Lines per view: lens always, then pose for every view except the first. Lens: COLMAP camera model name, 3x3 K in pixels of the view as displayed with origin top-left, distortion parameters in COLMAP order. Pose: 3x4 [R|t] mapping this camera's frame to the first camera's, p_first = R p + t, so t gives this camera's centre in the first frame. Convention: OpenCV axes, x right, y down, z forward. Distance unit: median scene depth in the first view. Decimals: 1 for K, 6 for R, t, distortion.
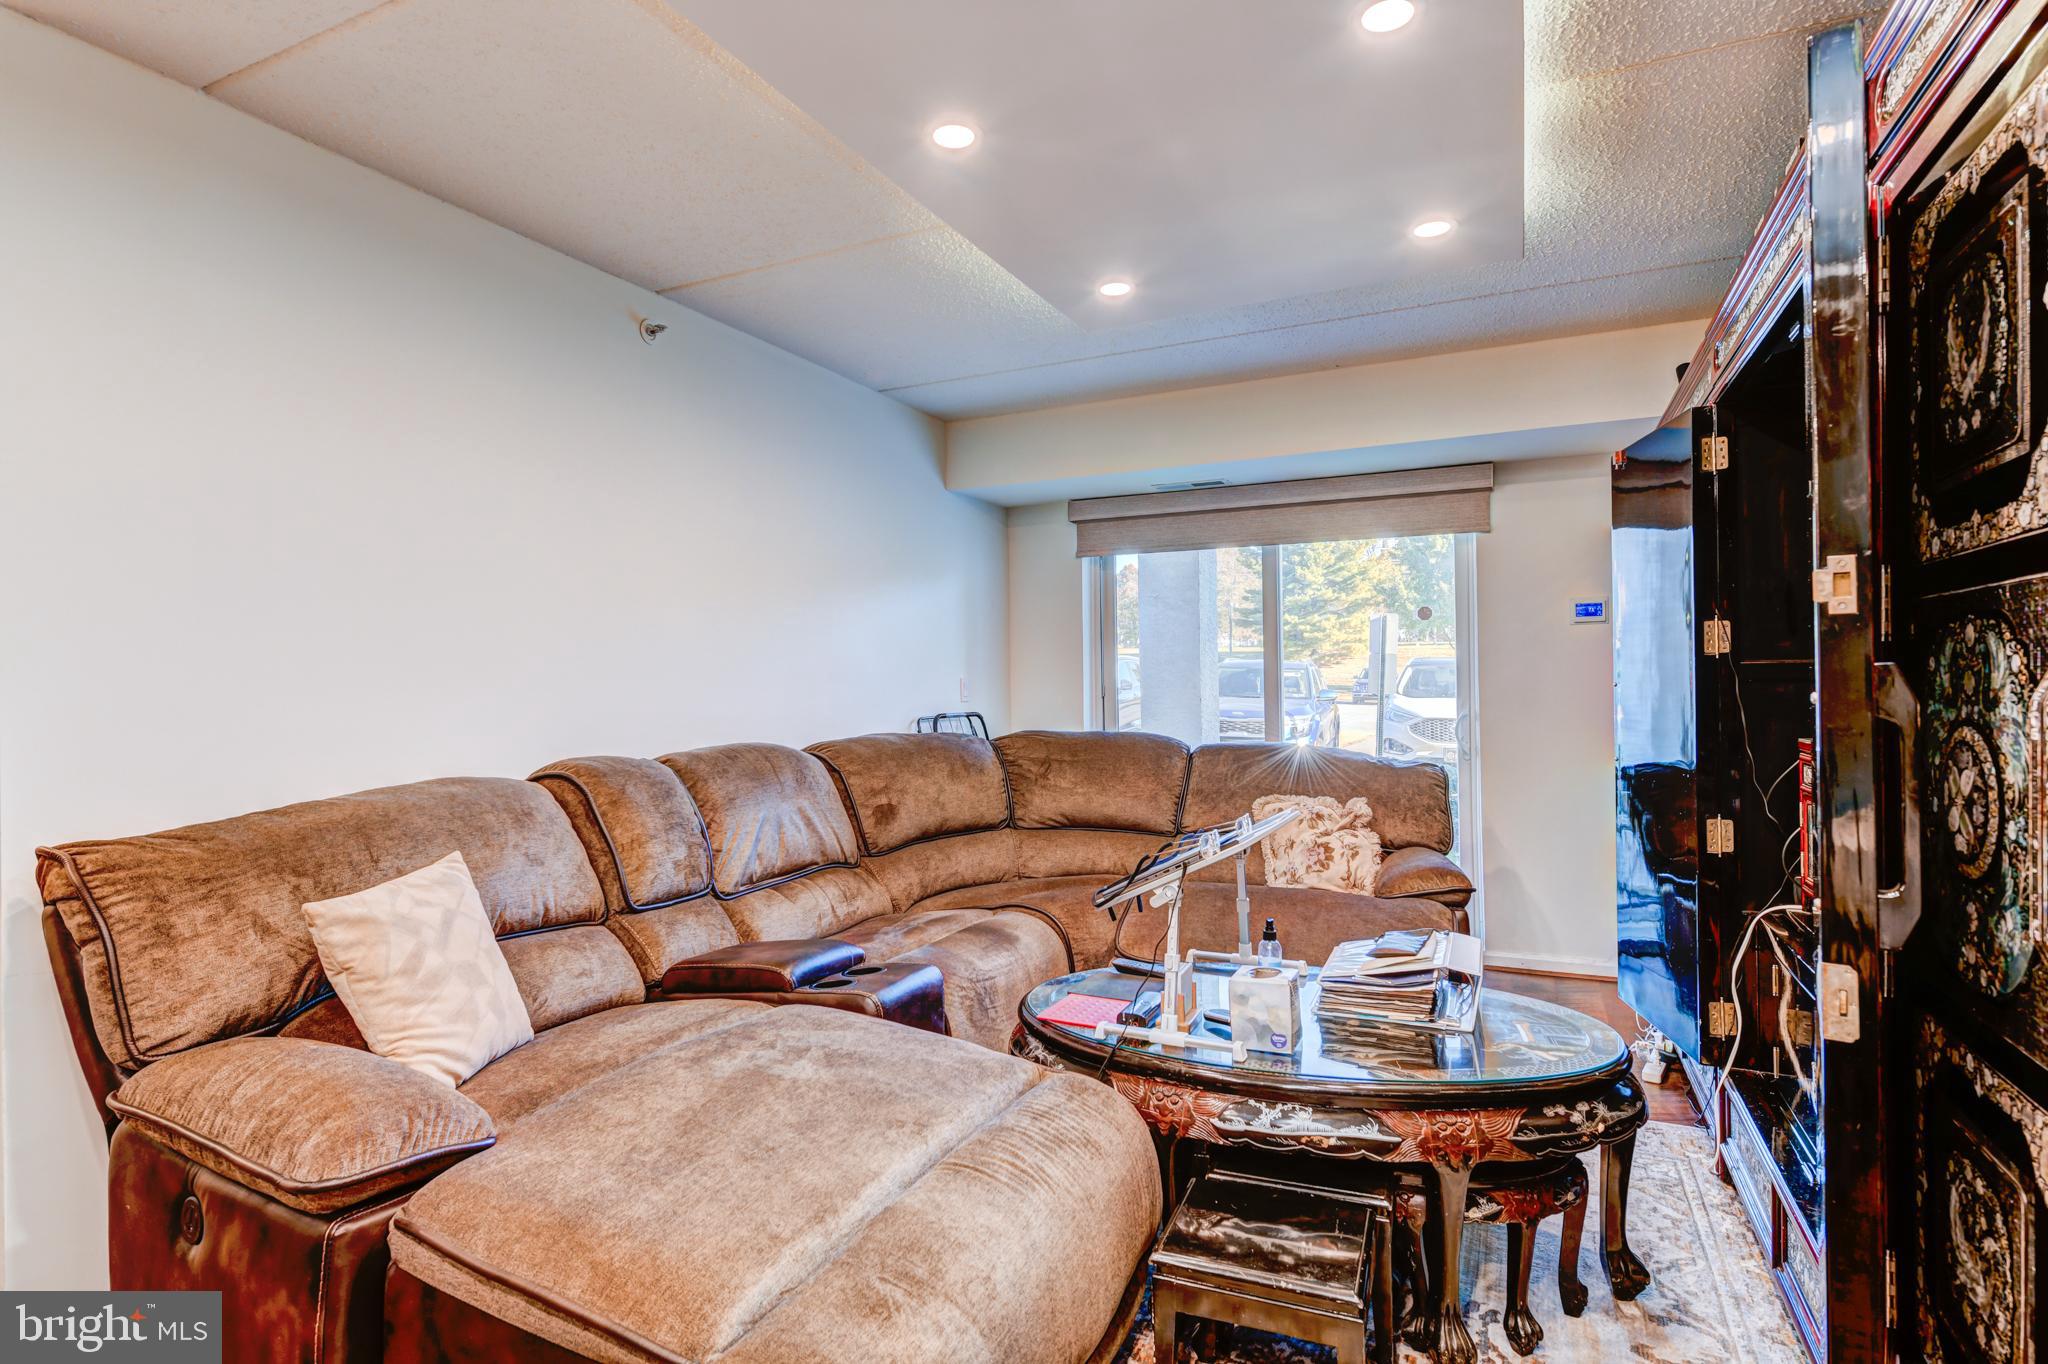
lens RADIAL K [[1050.5, 0, 1018.4], [0, 1050.5, 680.5], [0, 0, 1]] dist [0.000206, -0.000232]
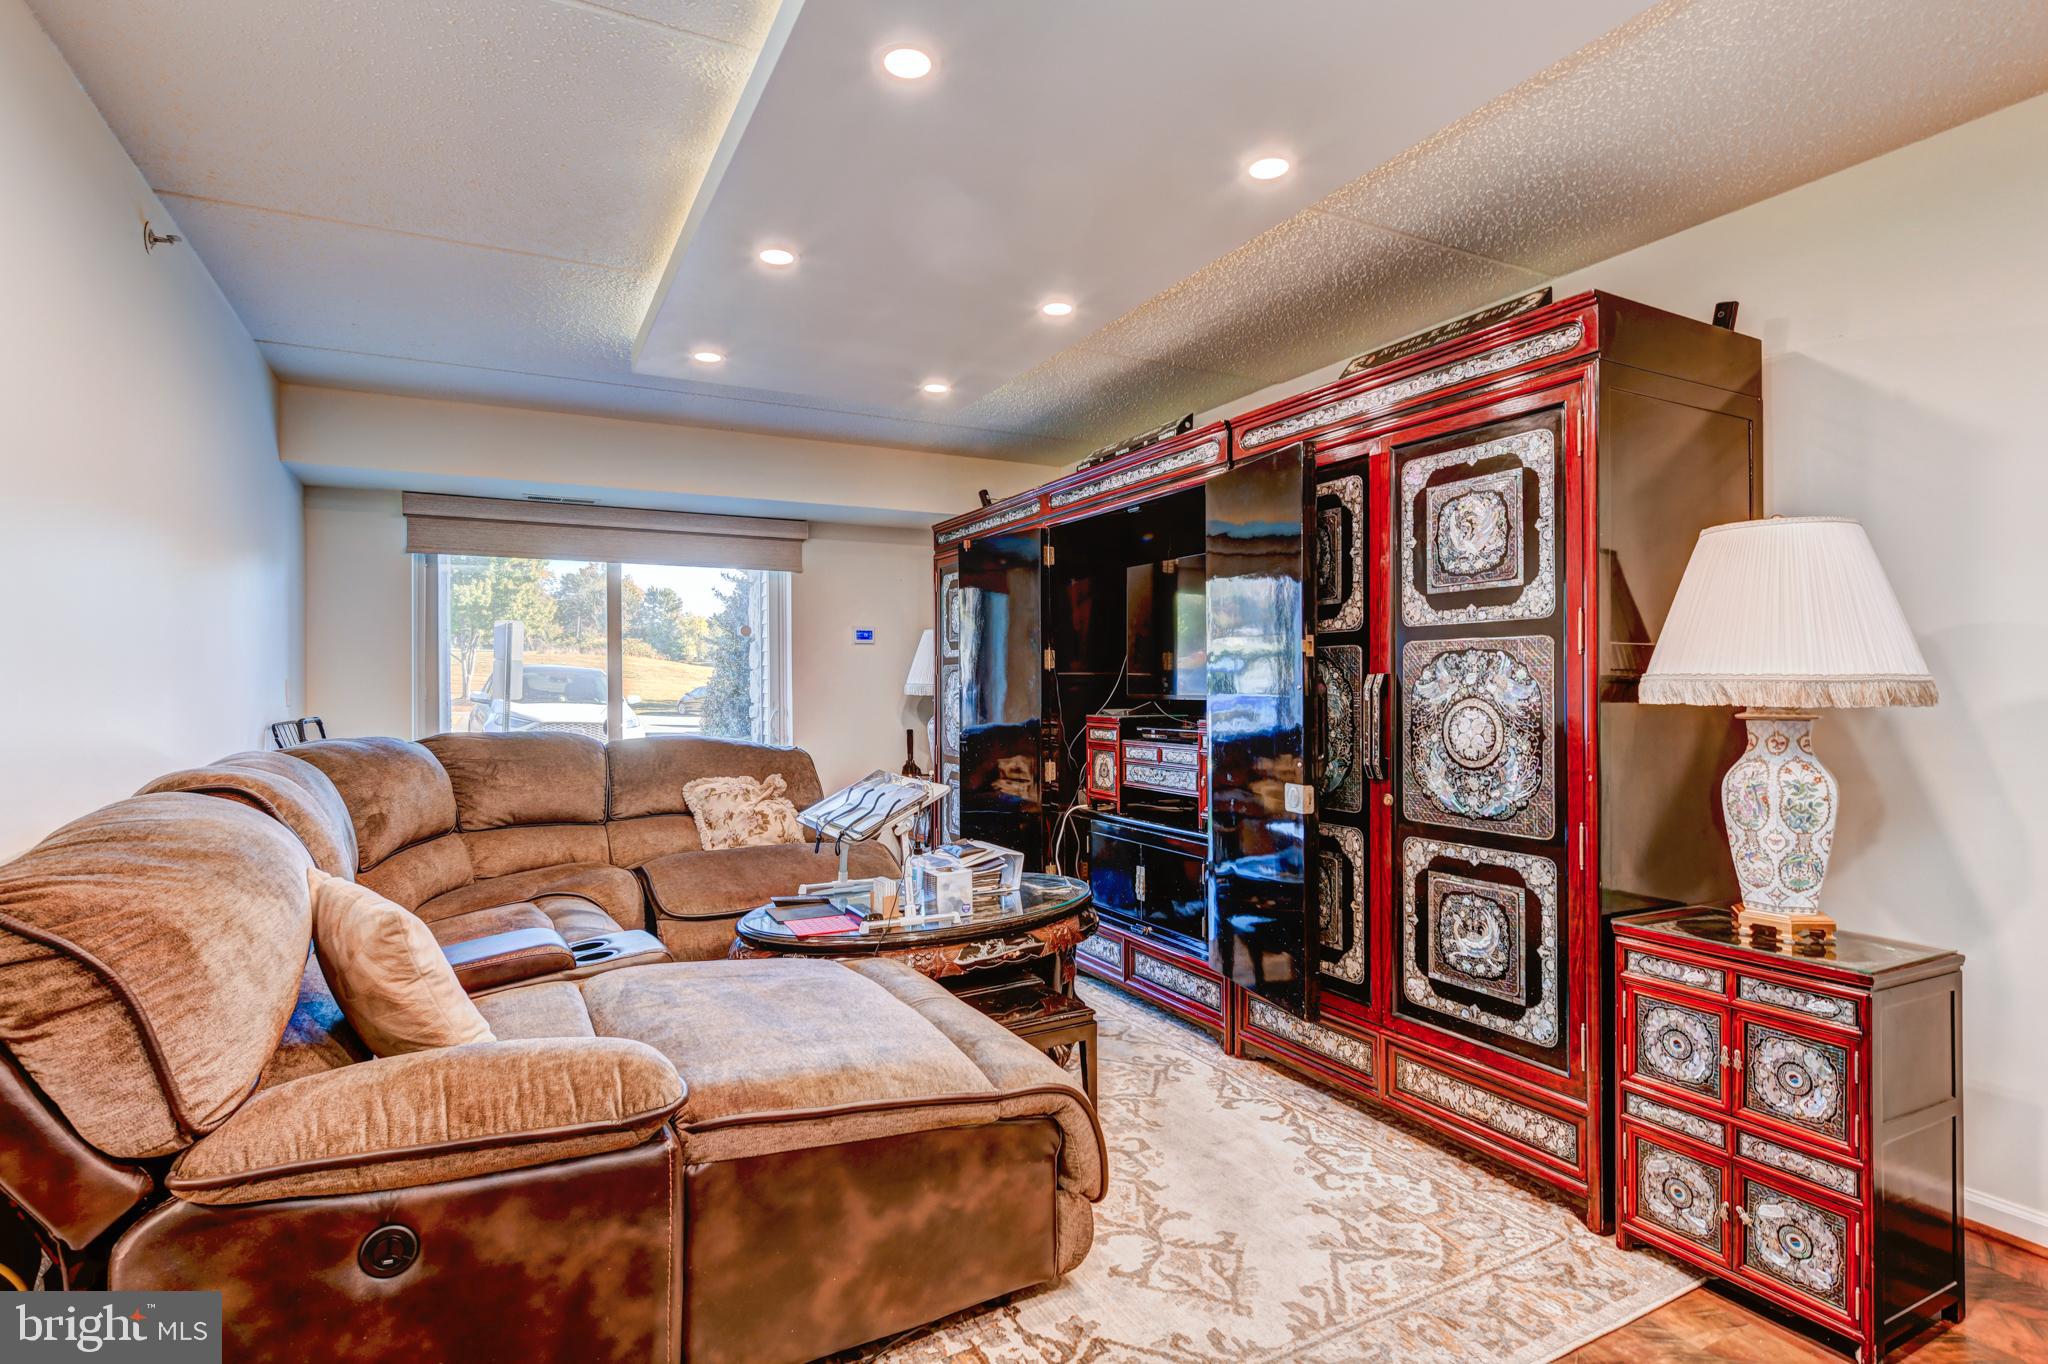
lens RADIAL K [[1036.4, 0, 1022.9], [0, 1036.4, 682.7], [0, 0, 1]] dist [0.006875, 0.000351]
pose [[0.590564, 0.008079, 0.806950, -0.480682], [-0.003172, 0.999965, -0.007689, 0.007302], [-0.806985, 0.001981, 0.590569, 0.002981]]
